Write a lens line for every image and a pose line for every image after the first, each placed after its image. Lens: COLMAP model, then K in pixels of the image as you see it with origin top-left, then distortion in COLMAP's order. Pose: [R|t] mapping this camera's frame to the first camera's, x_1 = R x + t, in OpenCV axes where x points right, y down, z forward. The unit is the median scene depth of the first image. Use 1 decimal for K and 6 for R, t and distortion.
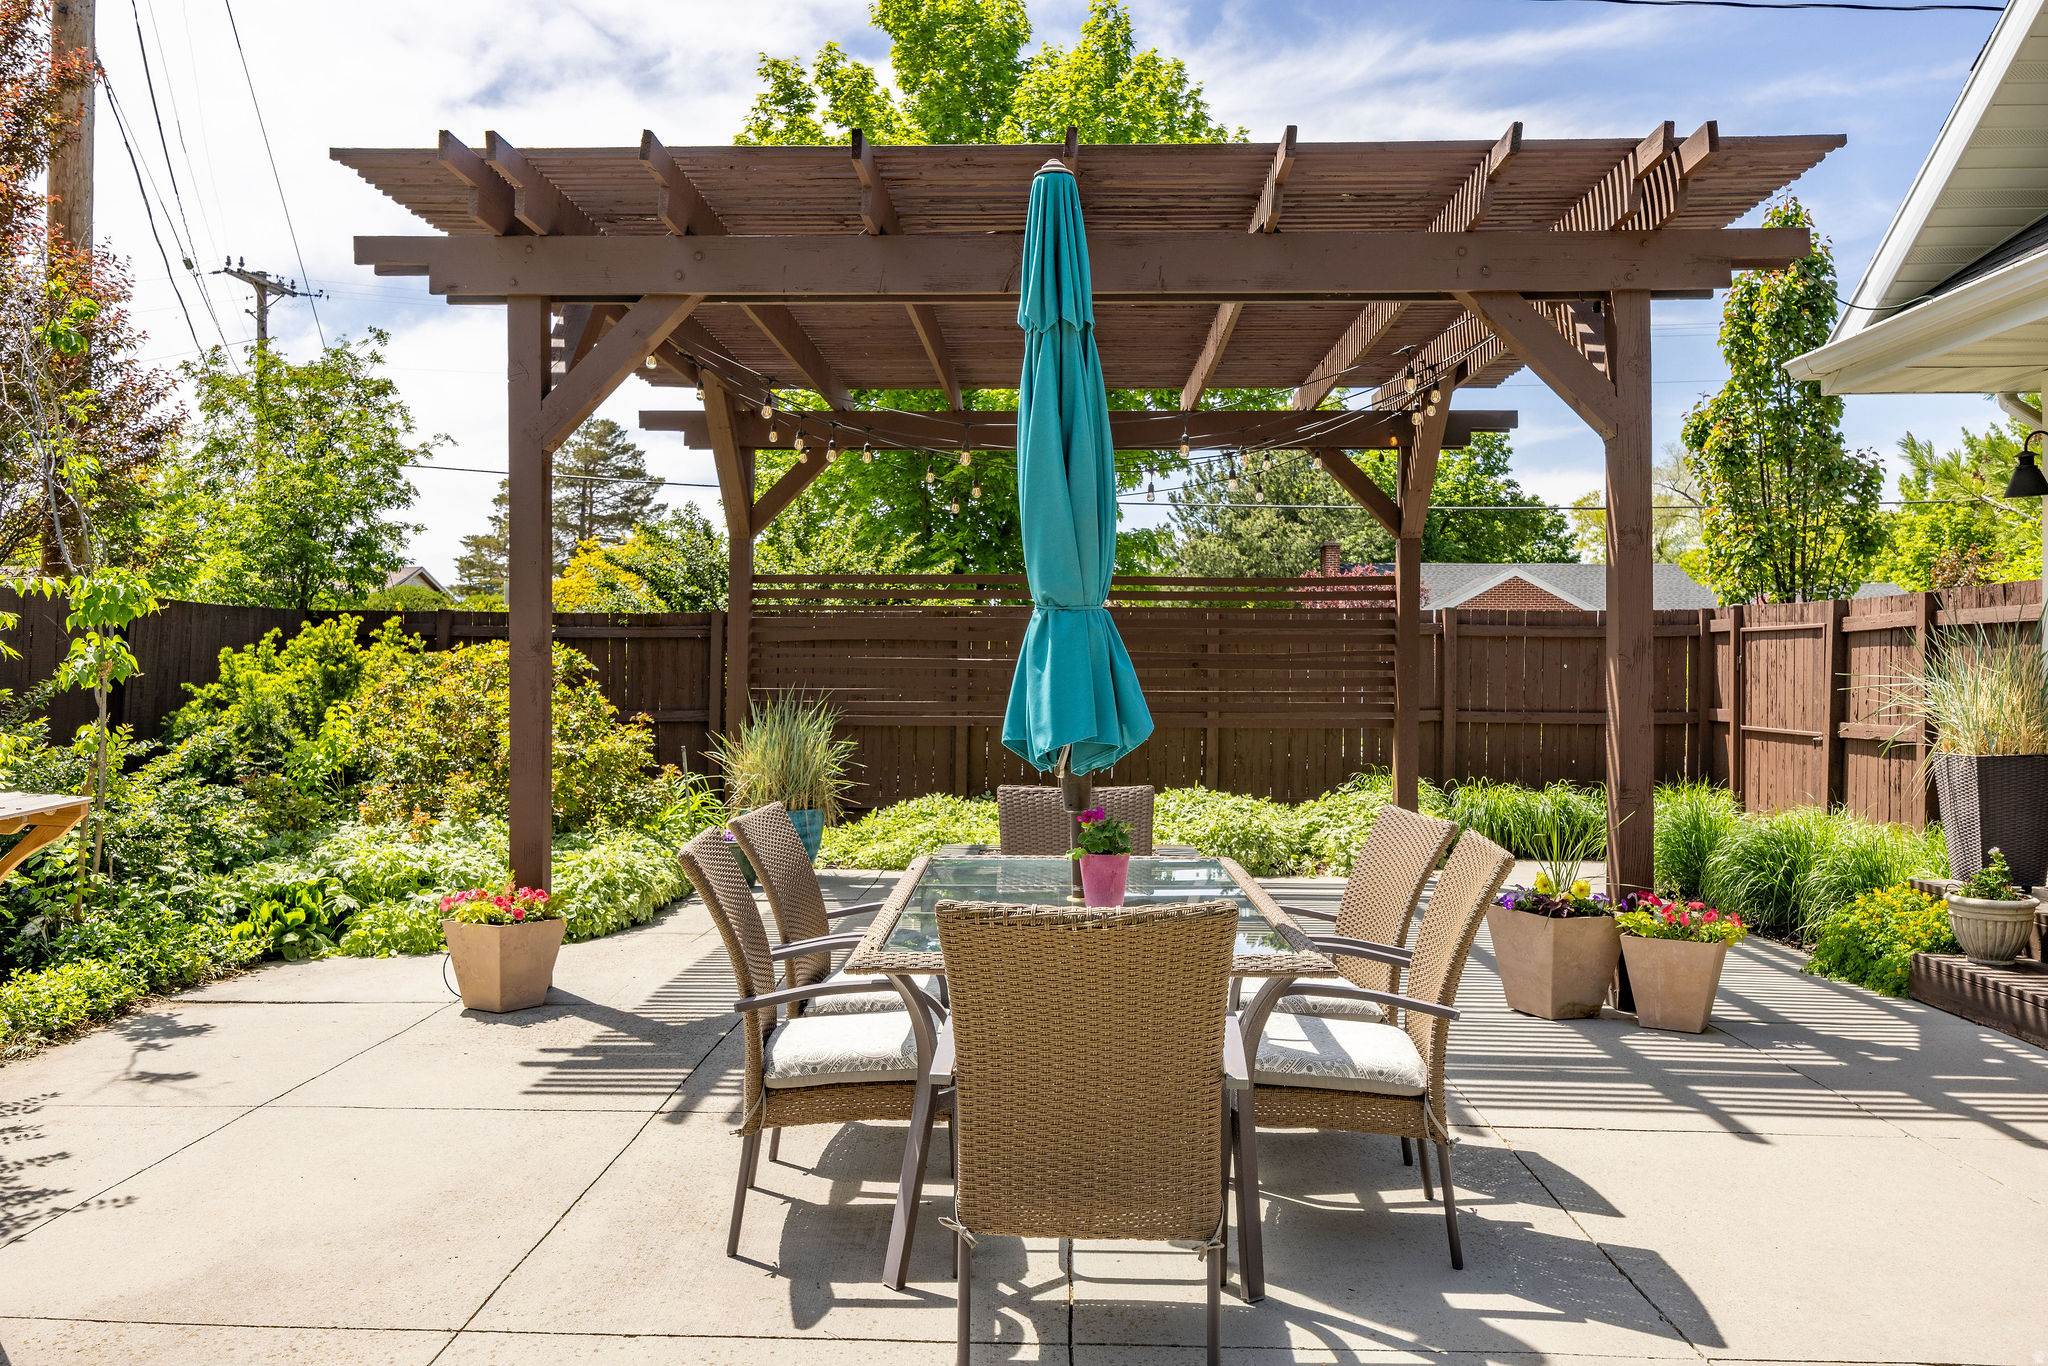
lens RADIAL K [[1711.4, 0, 1022.2], [0, 1711.4, 684.0], [0, 0, 1]] dist [0.007539, 0.003898]
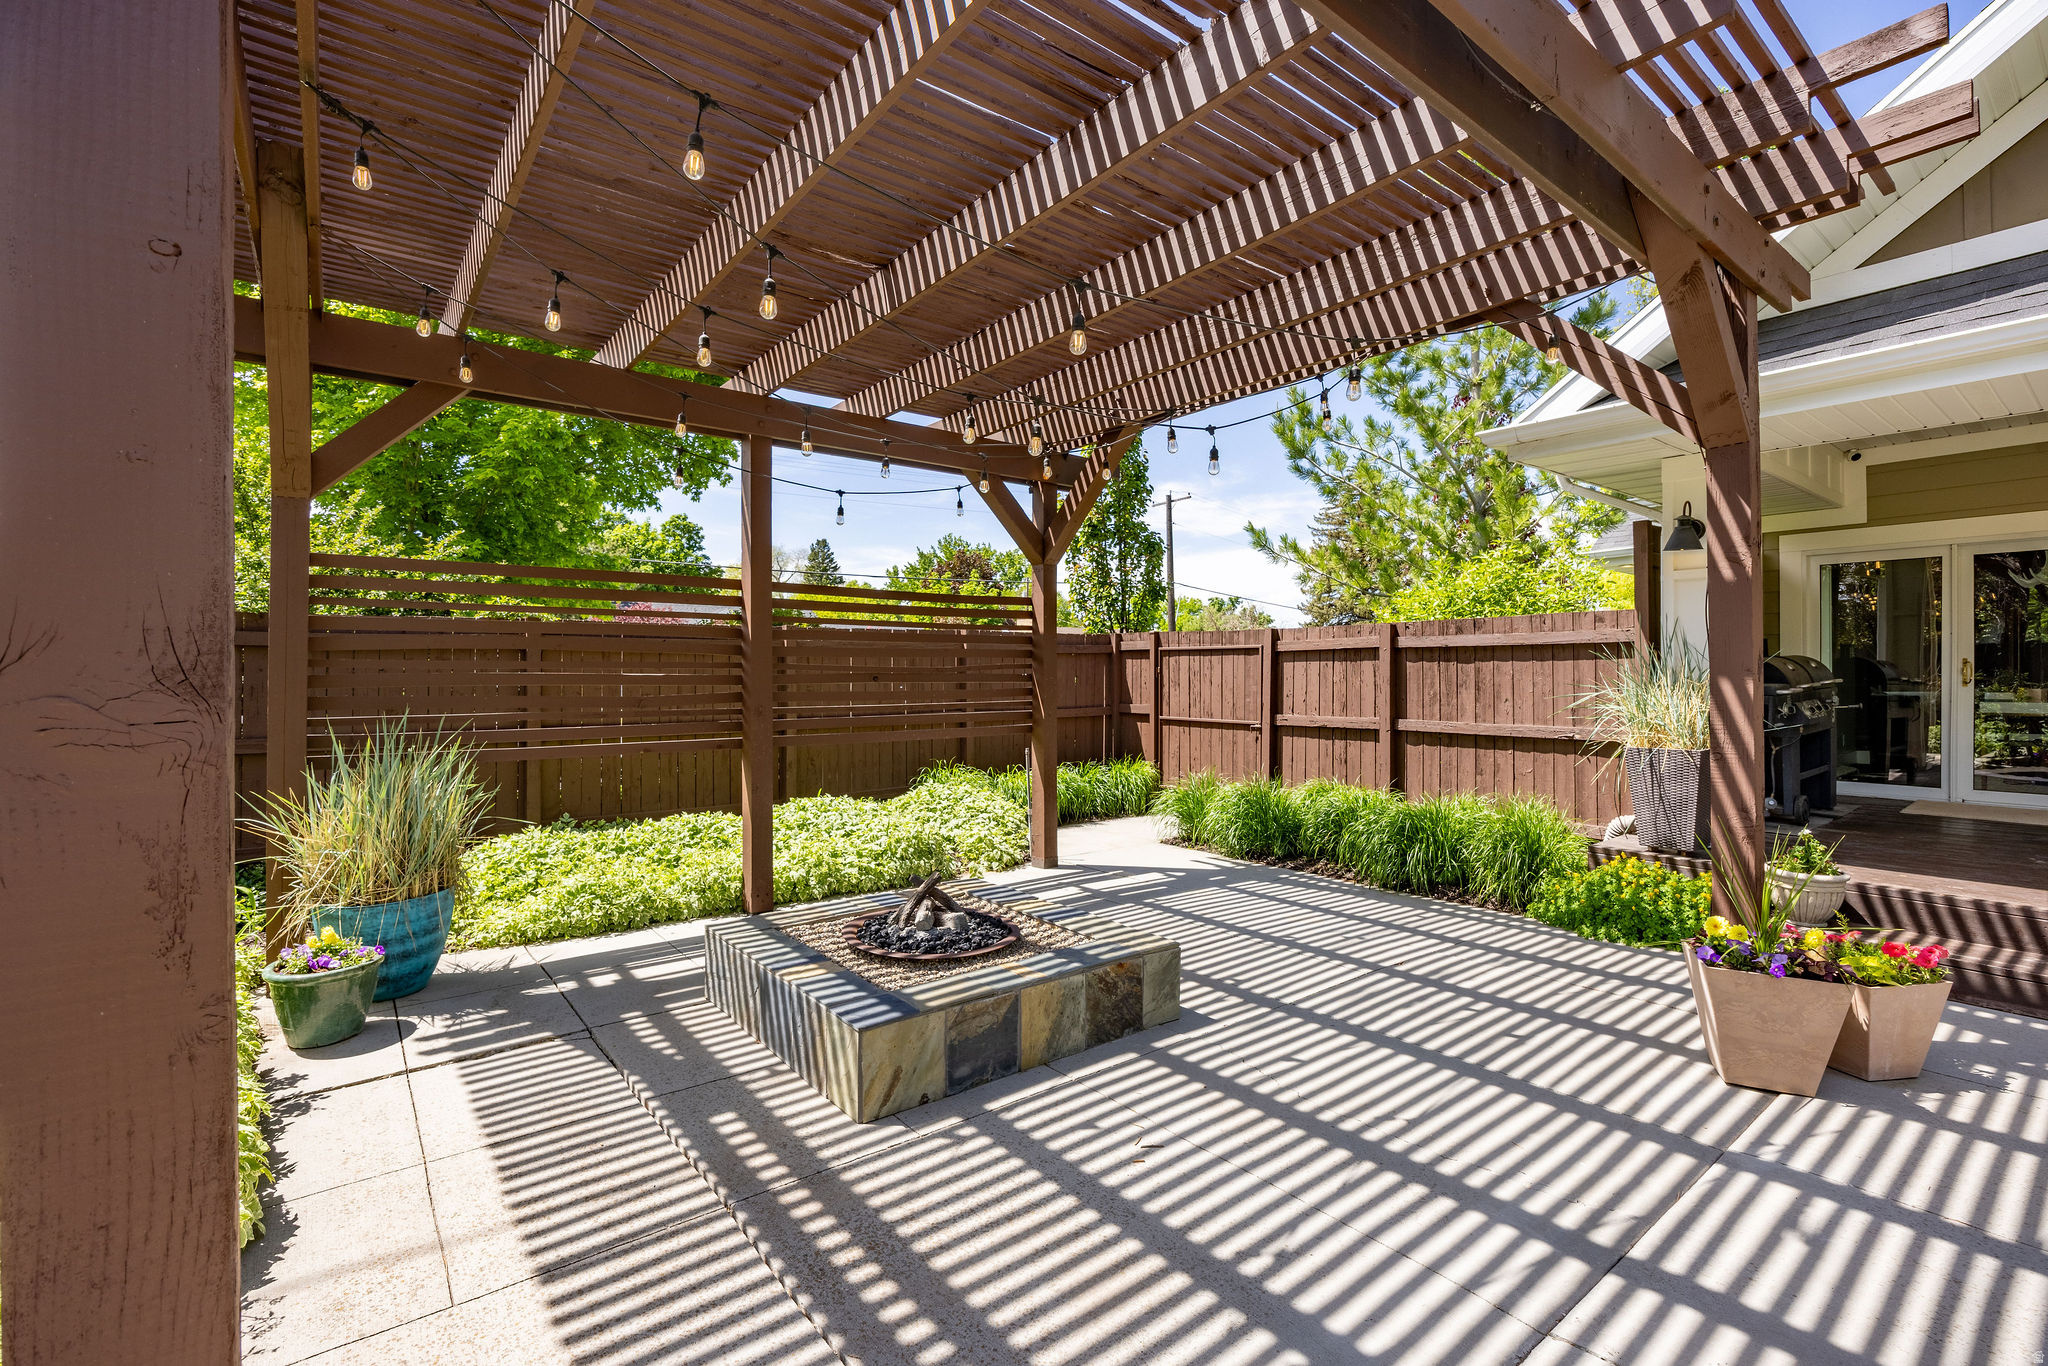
lens RADIAL K [[924.9, 0, 1020.7], [0, 924.9, 665.8], [0, 0, 1]] dist [0.001872, 0.000128]
pose [[0.766505, -0.000284, 0.642238, -0.178678], [0.008758, 0.999912, -0.010010, -0.012306], [-0.642178, 0.013297, 0.766440, 0.534226]]
